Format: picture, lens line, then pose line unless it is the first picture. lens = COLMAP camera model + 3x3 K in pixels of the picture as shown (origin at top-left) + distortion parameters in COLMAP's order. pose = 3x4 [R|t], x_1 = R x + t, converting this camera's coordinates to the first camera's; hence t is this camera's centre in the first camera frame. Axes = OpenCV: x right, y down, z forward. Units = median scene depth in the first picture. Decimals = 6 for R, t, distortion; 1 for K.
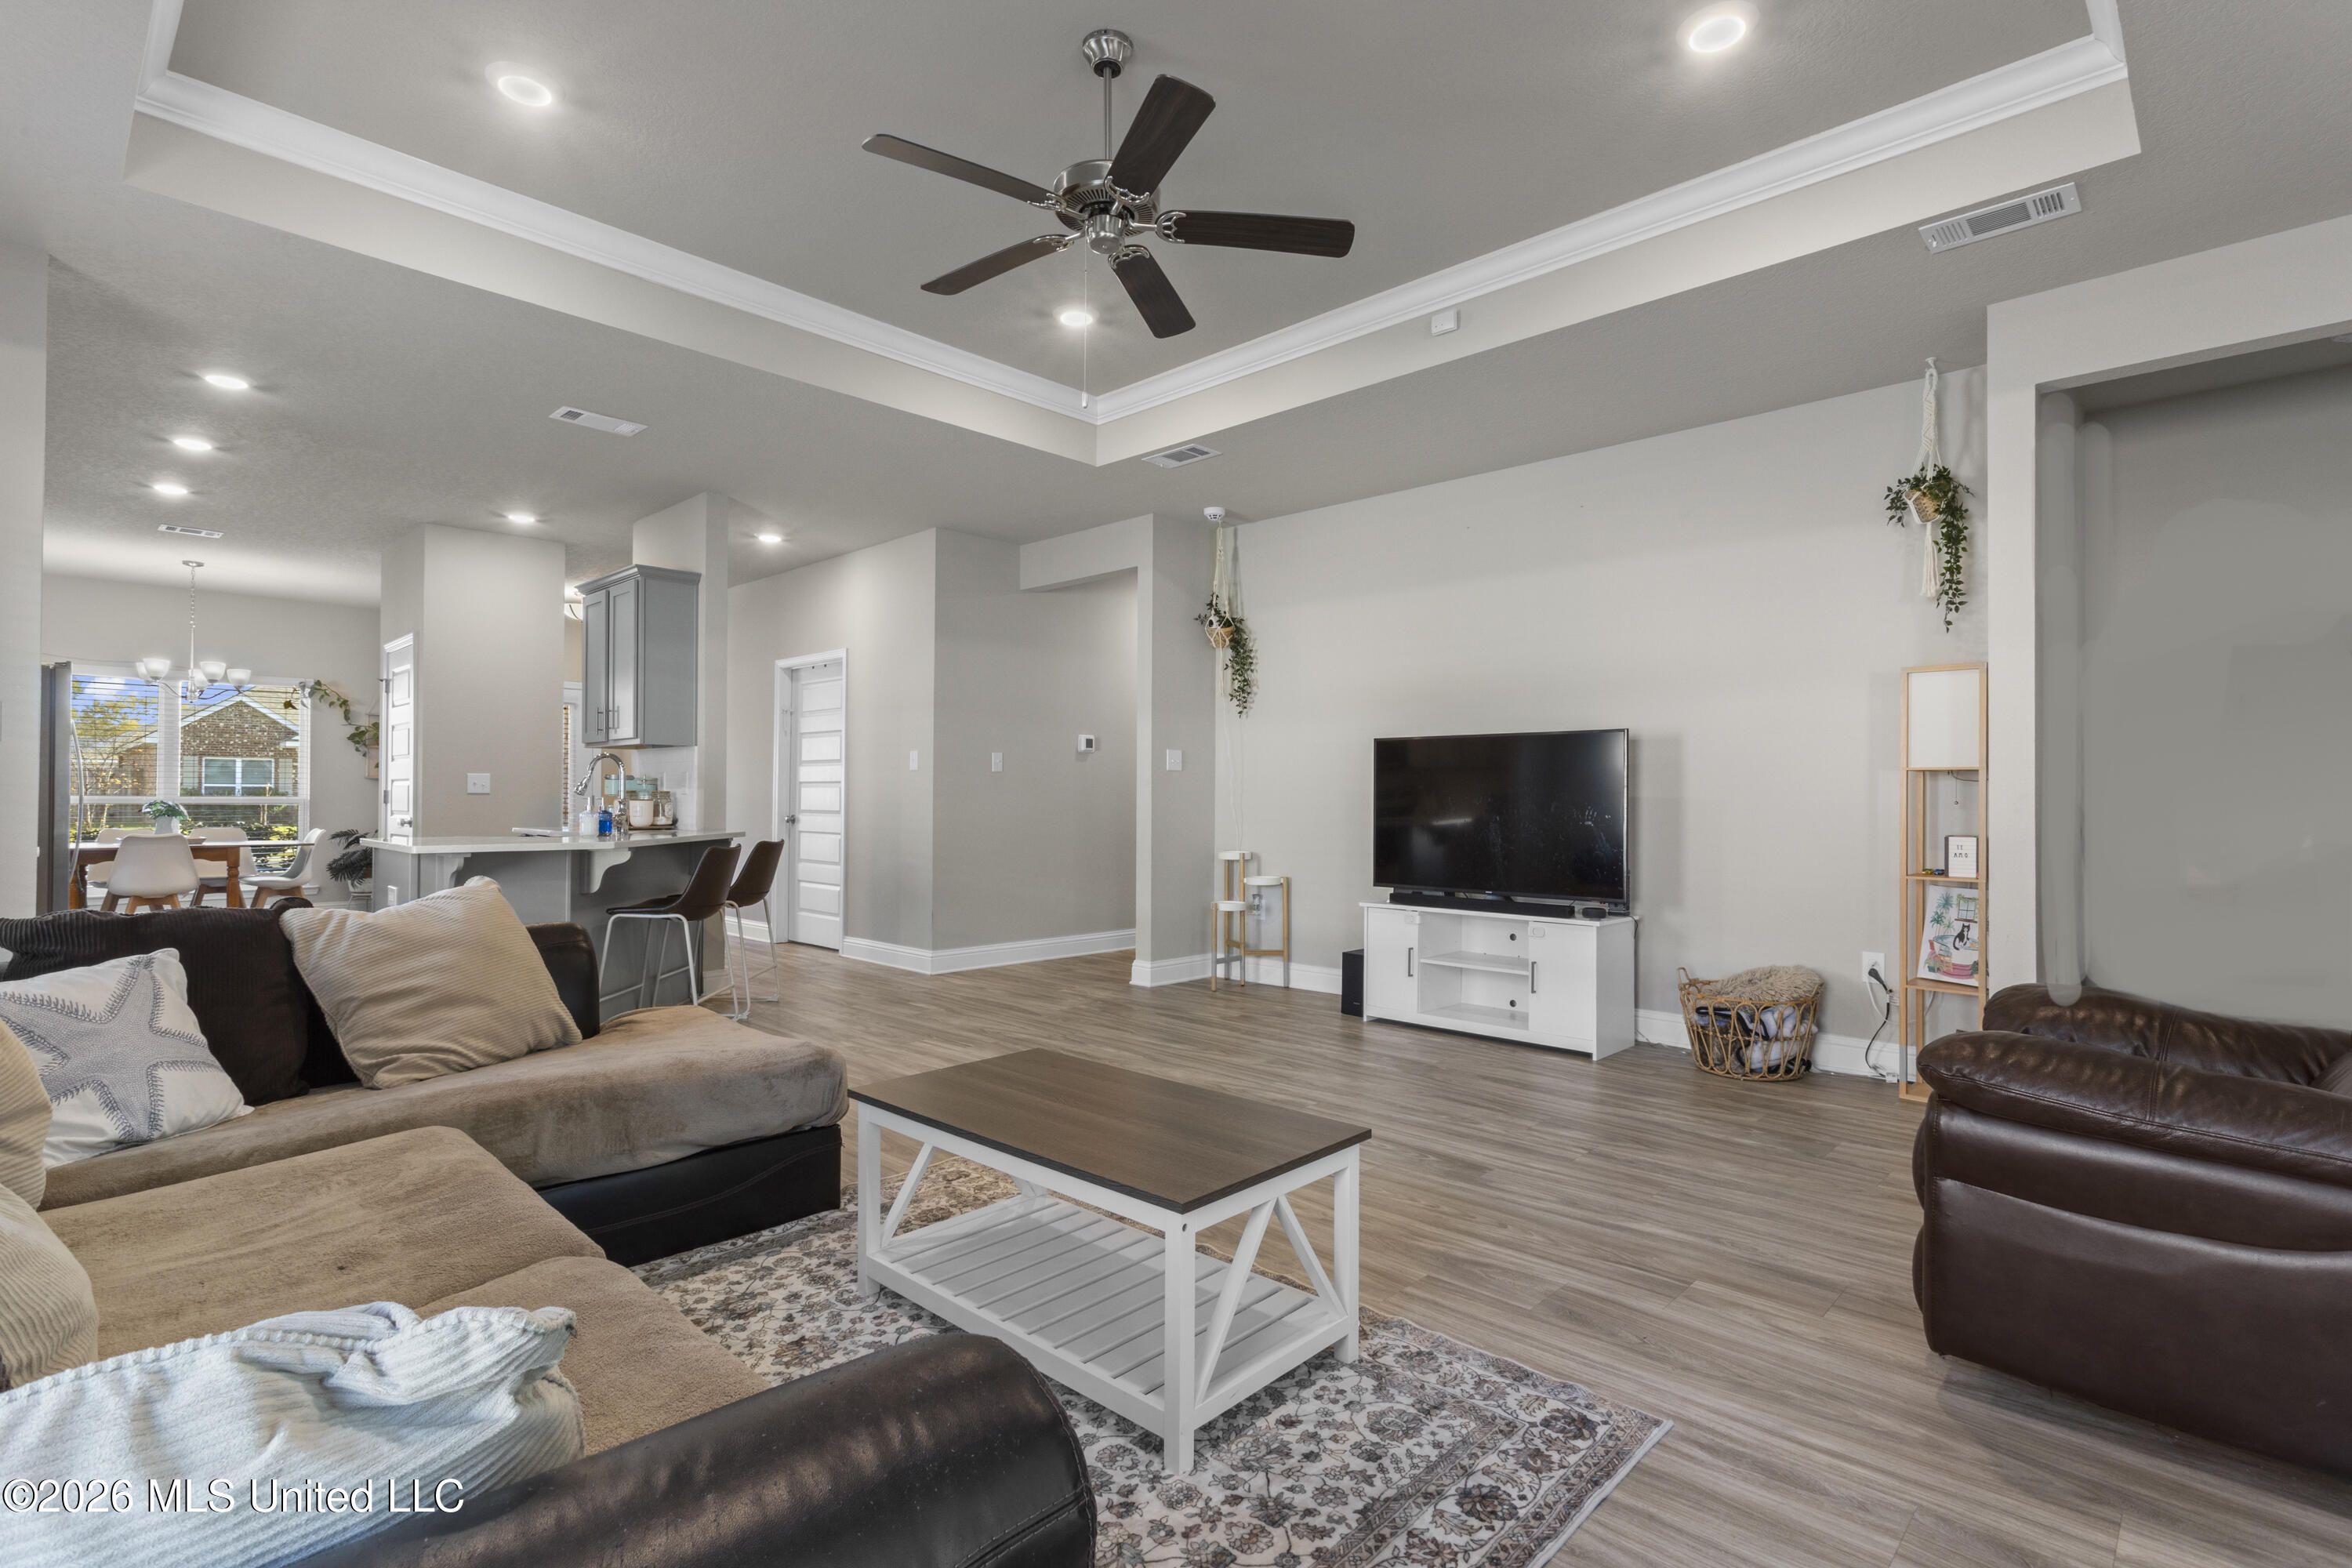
lens RADIAL K [[1111.9, 0, 1180.0], [0, 1111.9, 795.5], [0, 0, 1]] dist [0.001309, 0.000695]
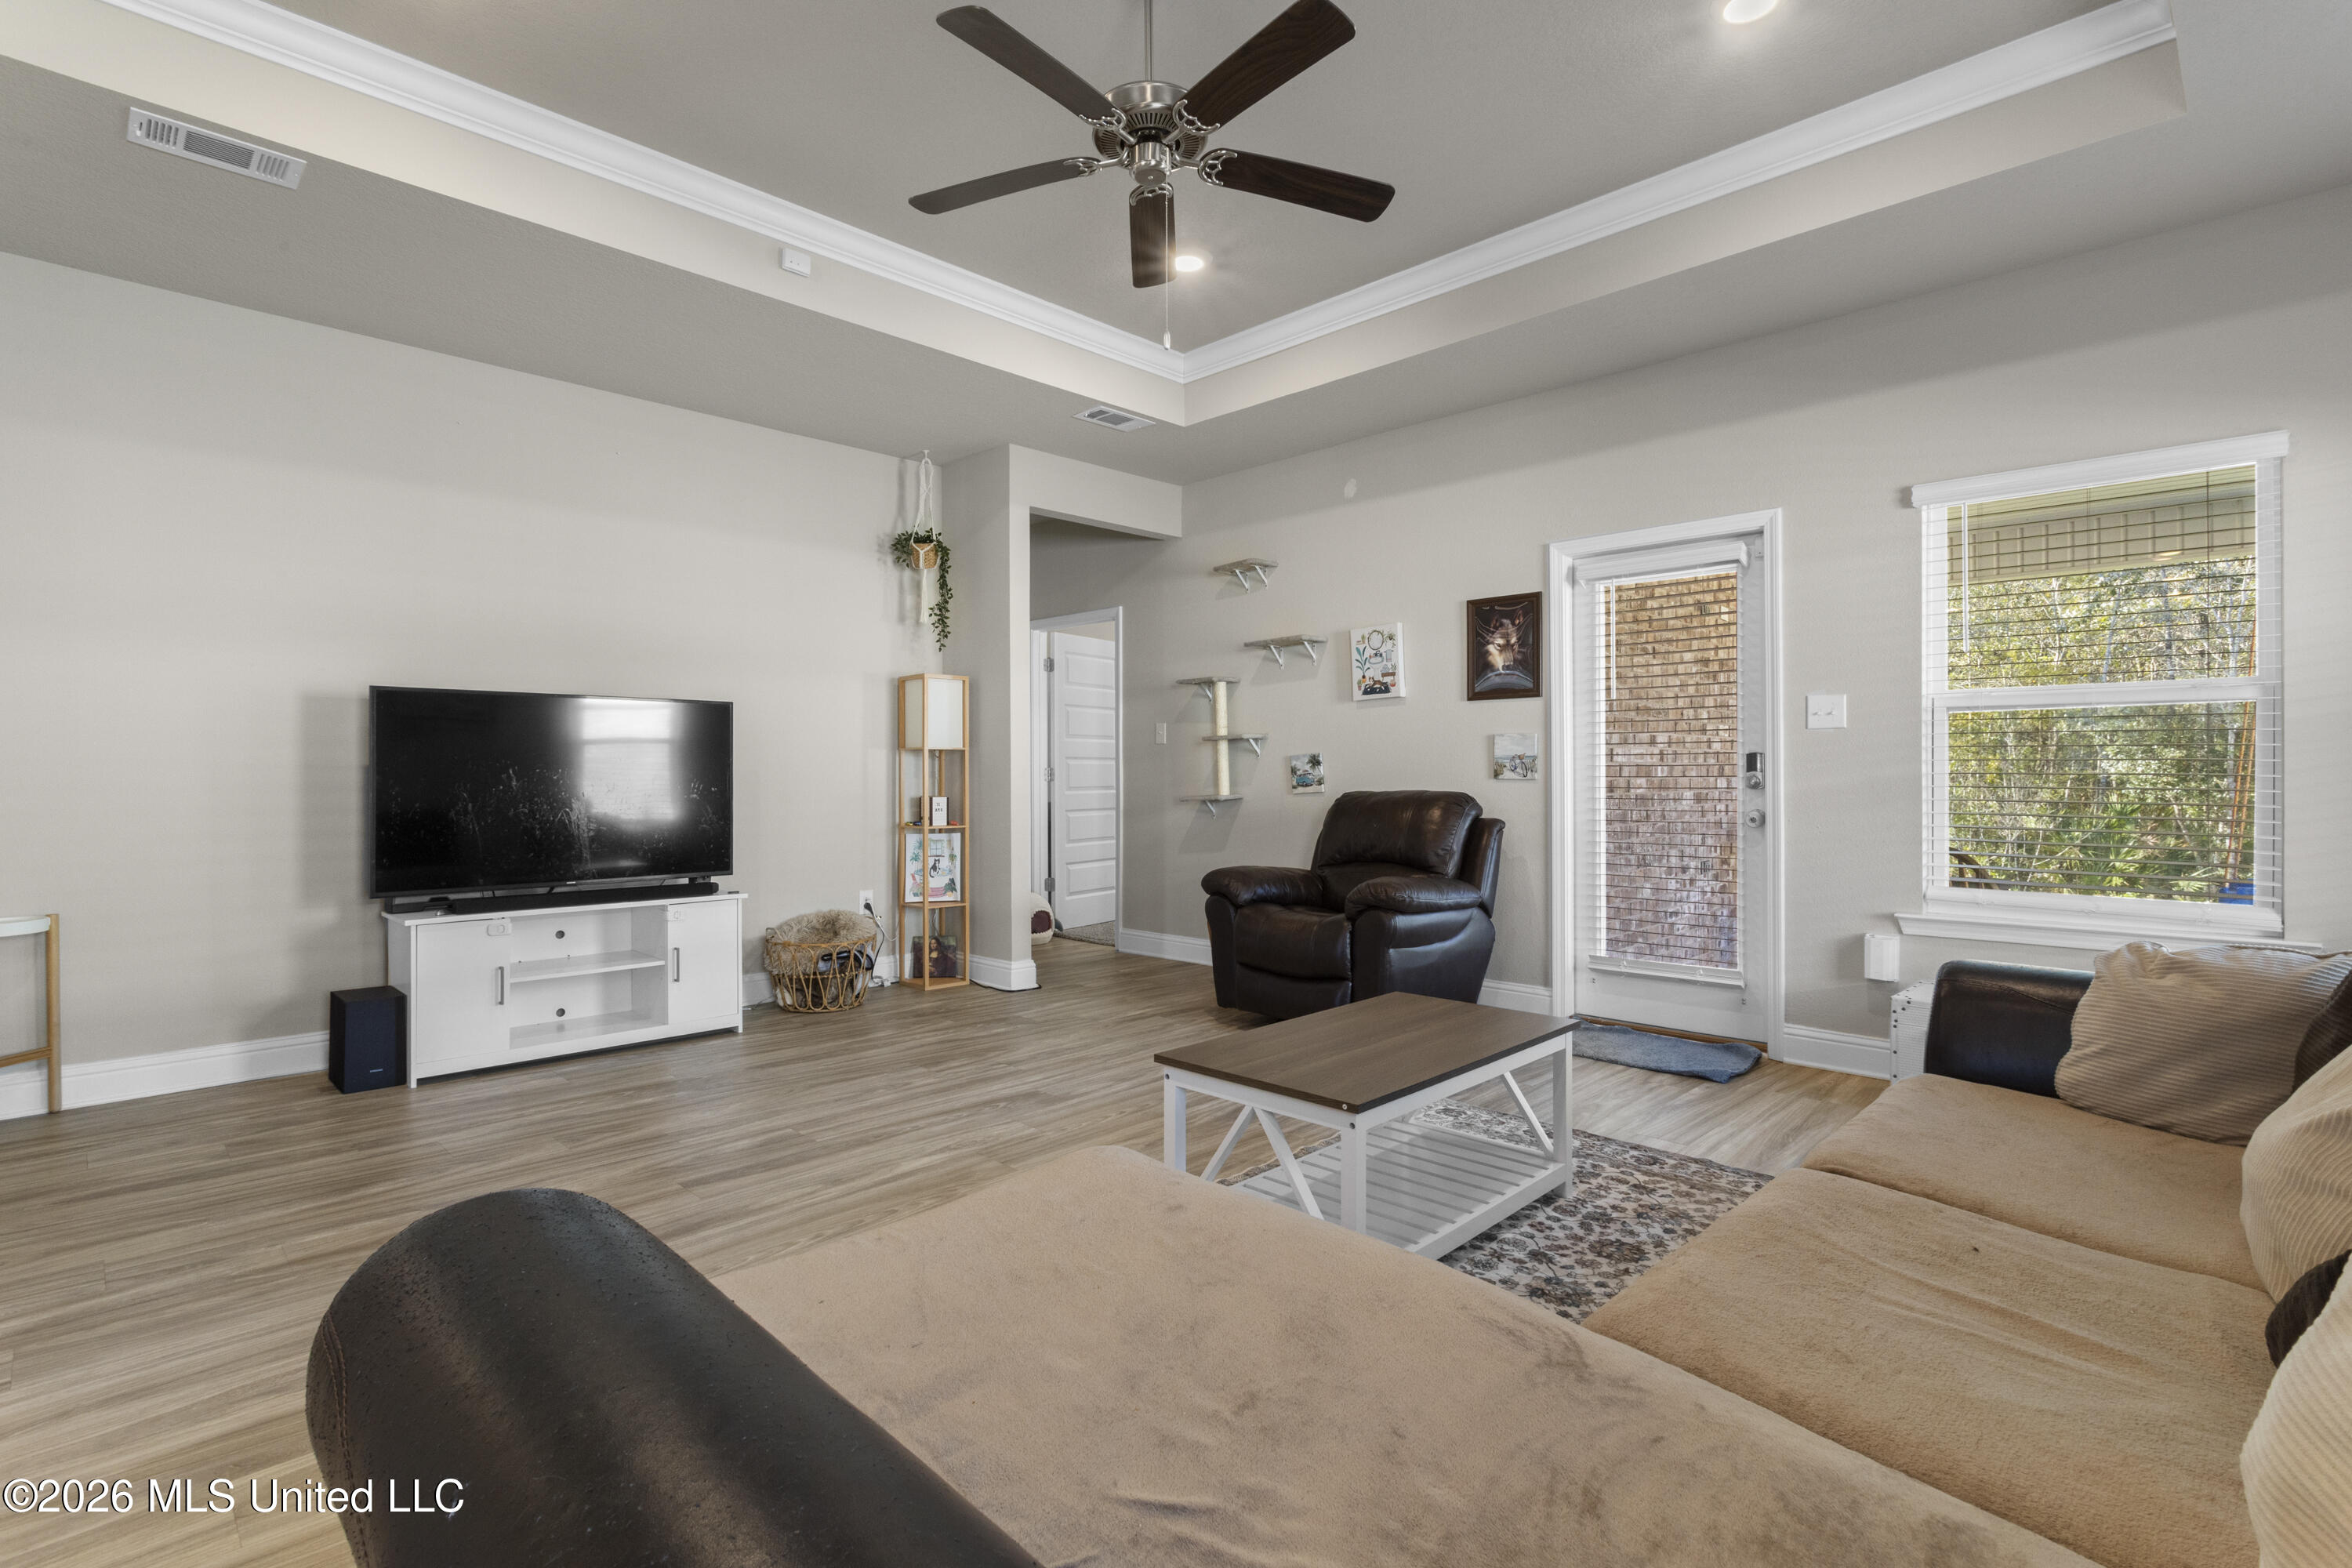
lens RADIAL K [[1111.9, 0, 1176.7], [0, 1111.9, 764.3], [0, 0, 1]] dist [0.001309, 0.000695]
pose [[0.019498, 0.001325, 0.999809, -0.477649], [-0.000330, 0.999999, -0.001319, -0.000919], [-0.999810, -0.000304, 0.019499, 0.456242]]
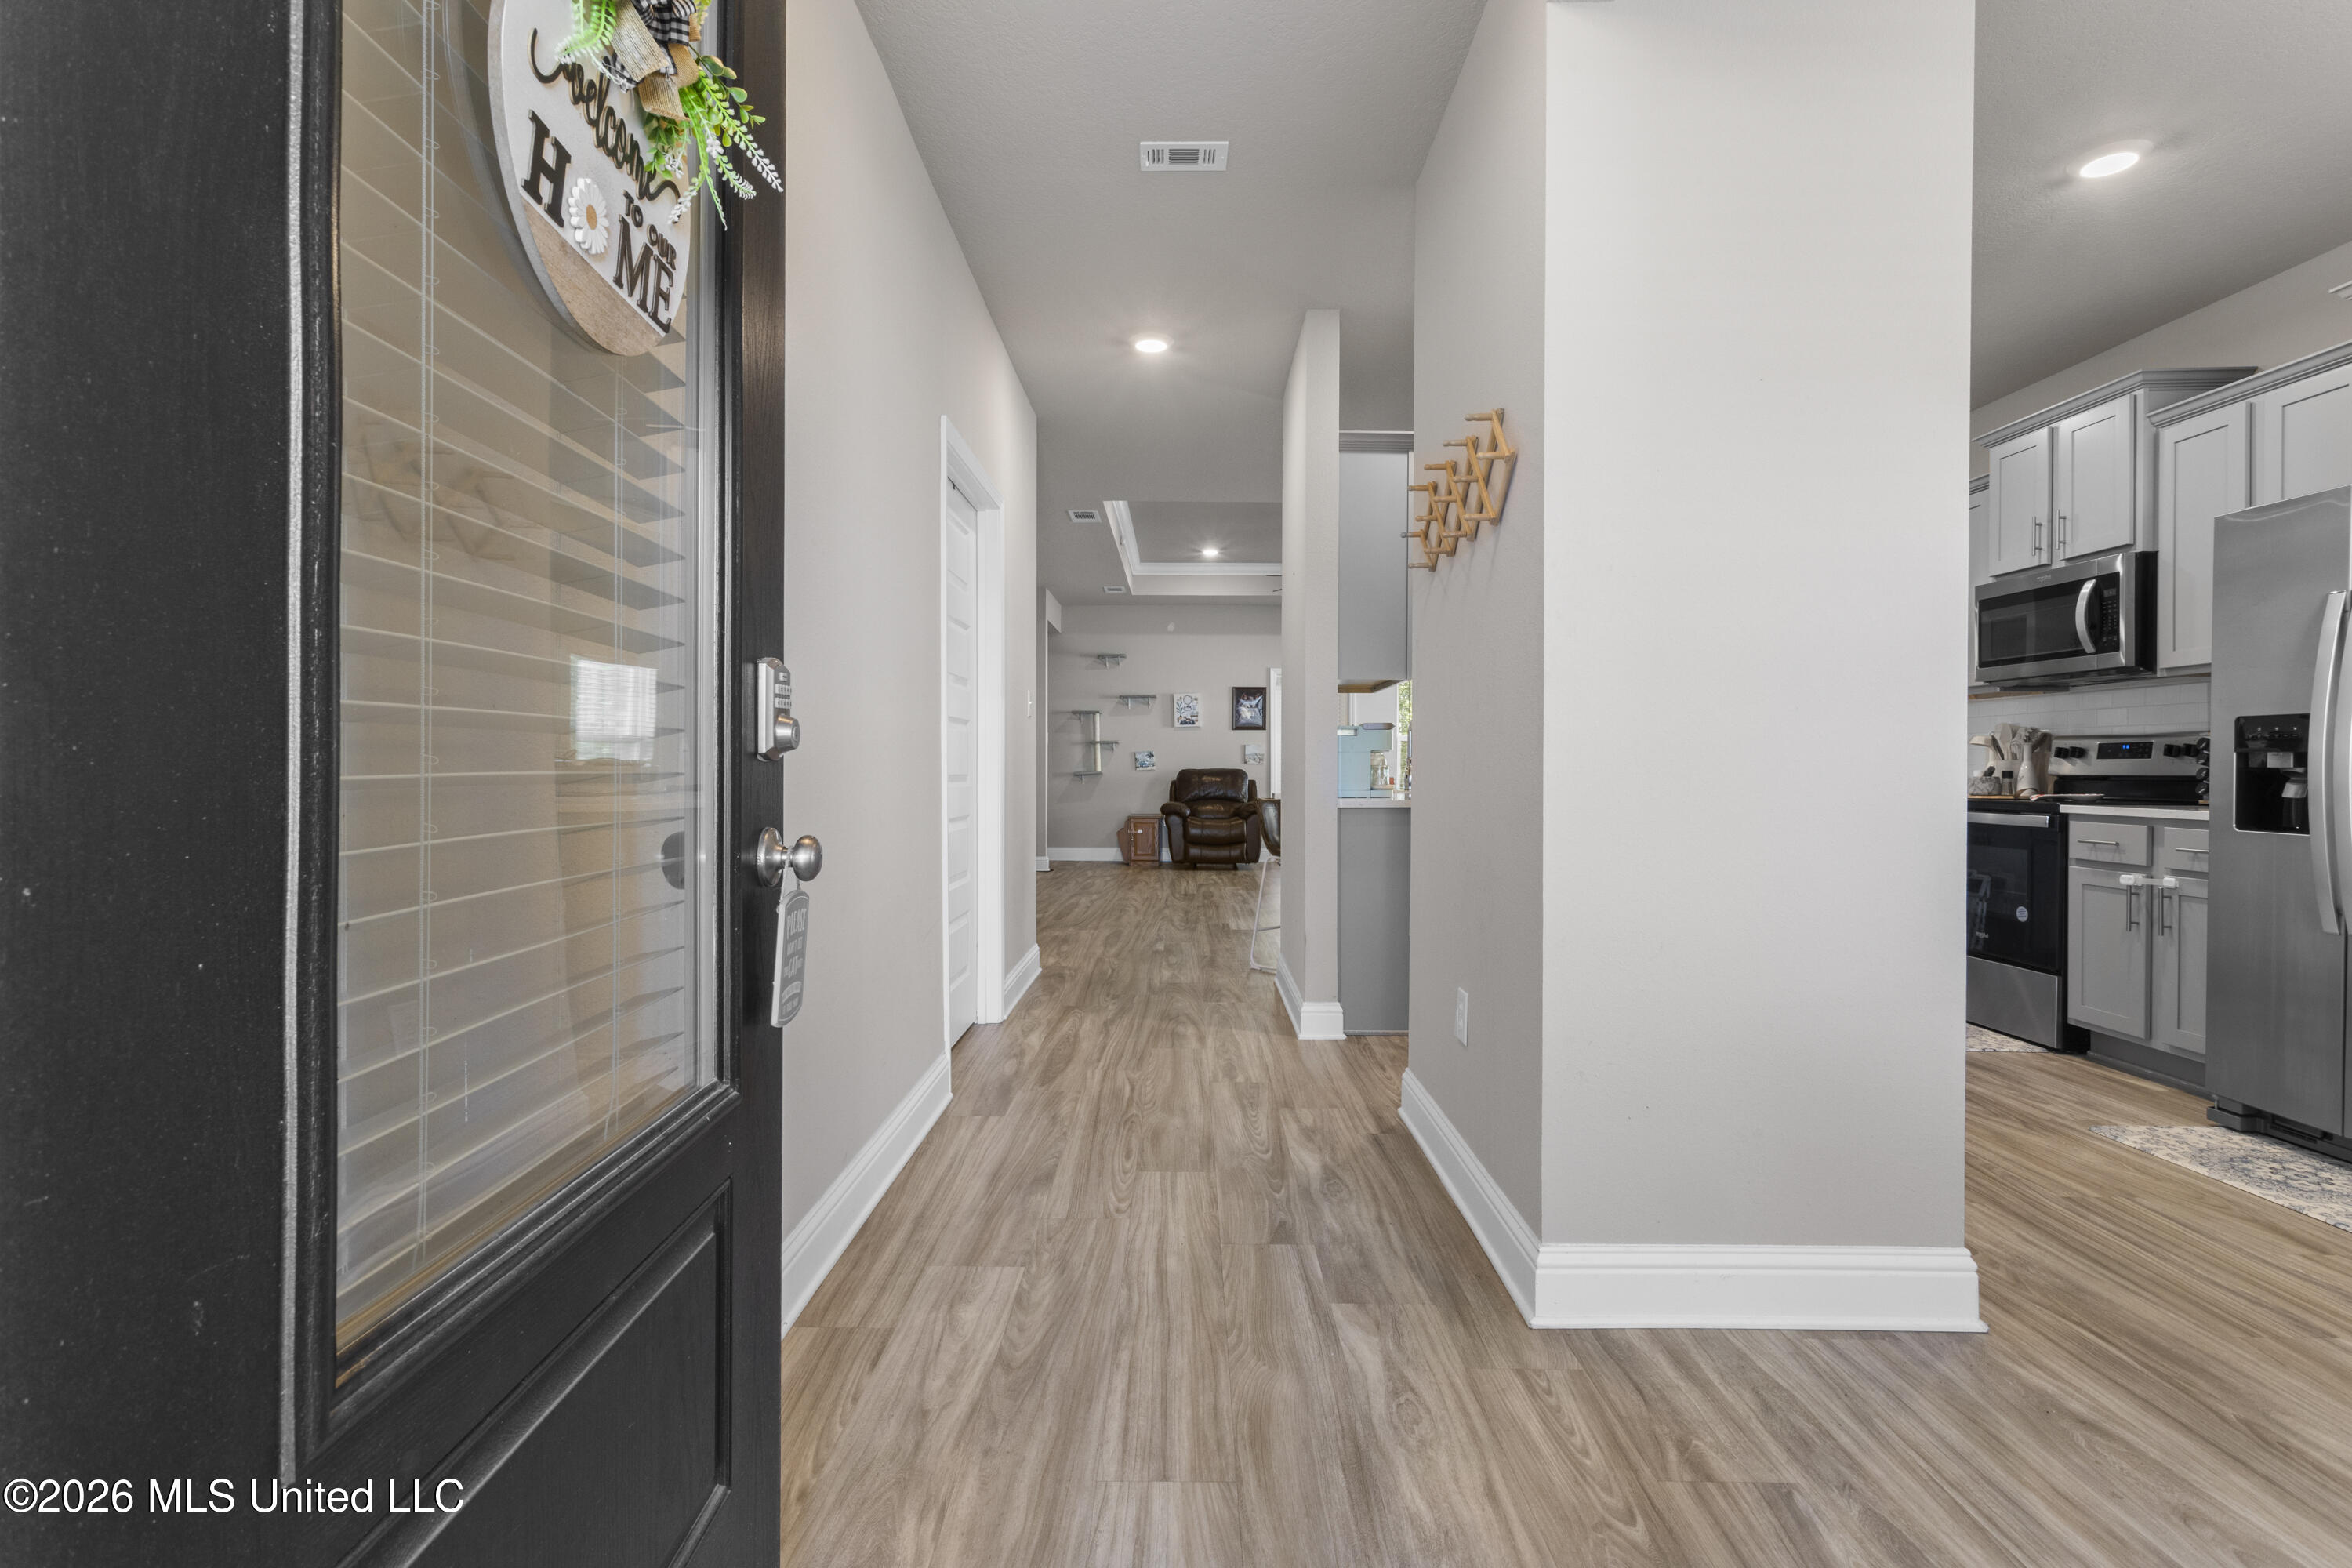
lens RADIAL K [[1070.7, 0, 1180.8], [0, 1070.7, 778.2], [0, 0, 1]] dist [0.003856, 0.000994]
pose [[-0.681234, -0.017365, 0.731860, -0.964380], [-0.010112, 0.999846, 0.014311, 0.009095], [-0.731996, 0.002349, -0.681305, 1.626586]]
